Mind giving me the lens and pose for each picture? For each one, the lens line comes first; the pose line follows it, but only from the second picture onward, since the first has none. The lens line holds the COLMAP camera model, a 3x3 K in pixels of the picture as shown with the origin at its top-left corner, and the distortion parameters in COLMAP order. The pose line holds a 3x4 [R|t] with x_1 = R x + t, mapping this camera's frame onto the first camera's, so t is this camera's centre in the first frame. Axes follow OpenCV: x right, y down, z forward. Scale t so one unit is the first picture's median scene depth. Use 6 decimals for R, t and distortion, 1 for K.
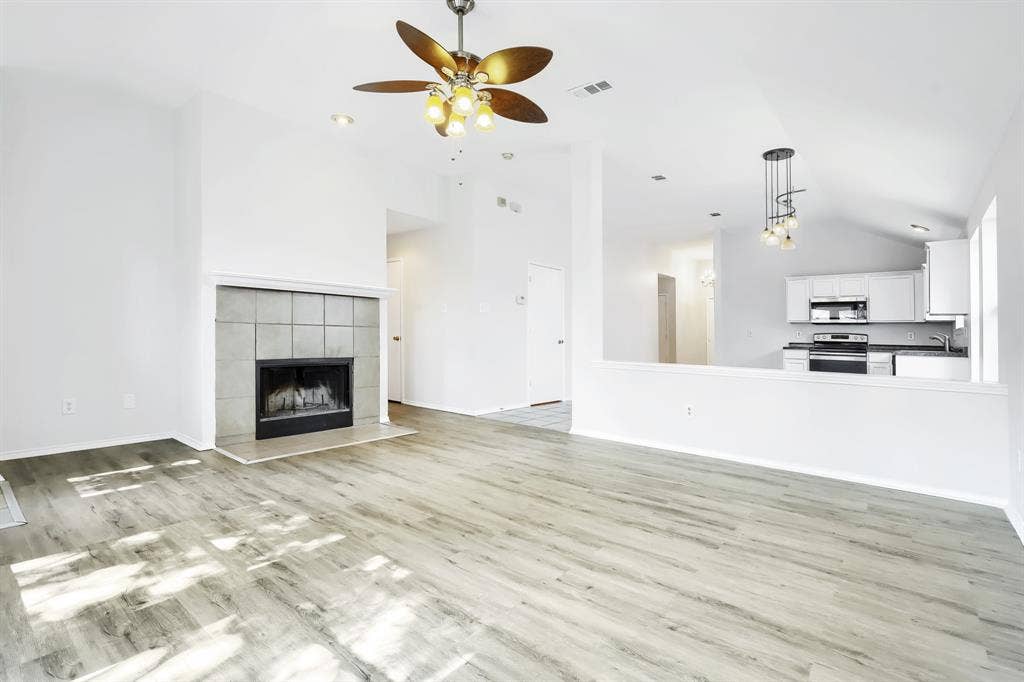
lens RADIAL K [[477.6, 0, 504.4], [0, 477.6, 333.9], [0, 0, 1]] dist [-0.004201, -0.000095]
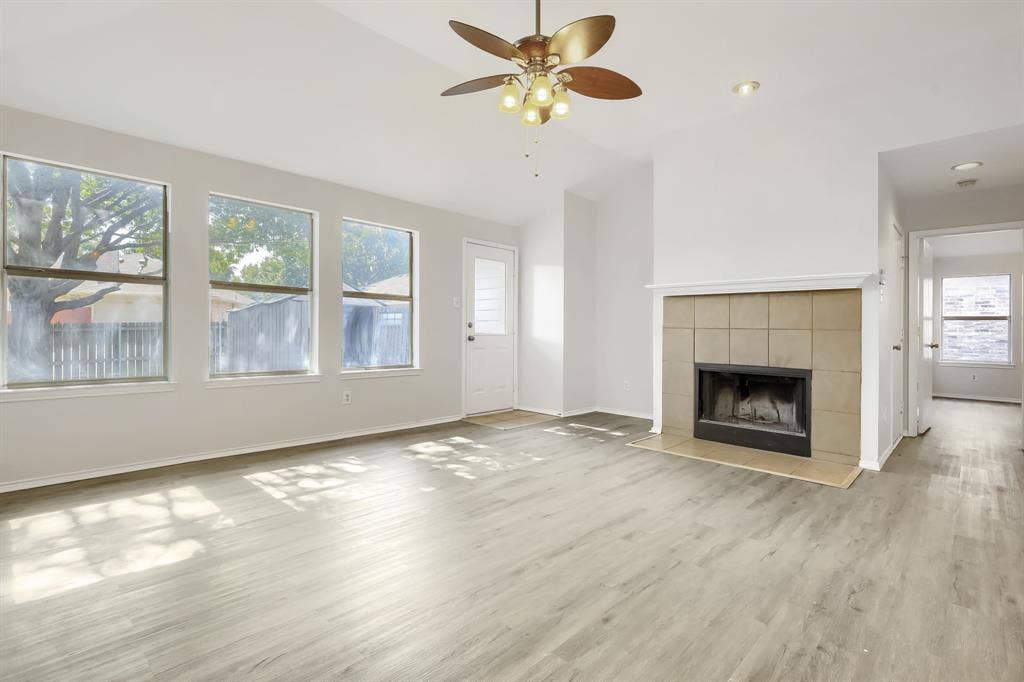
lens RADIAL K [[477.6, 0, 510.5], [0, 477.6, 337.6], [0, 0, 1]] dist [-0.004201, -0.000095]
pose [[-0.053708, -0.007354, -0.998530, 0.559253], [-0.019108, 0.999797, -0.006335, 0.013821], [0.998374, 0.018740, -0.053837, 0.637982]]
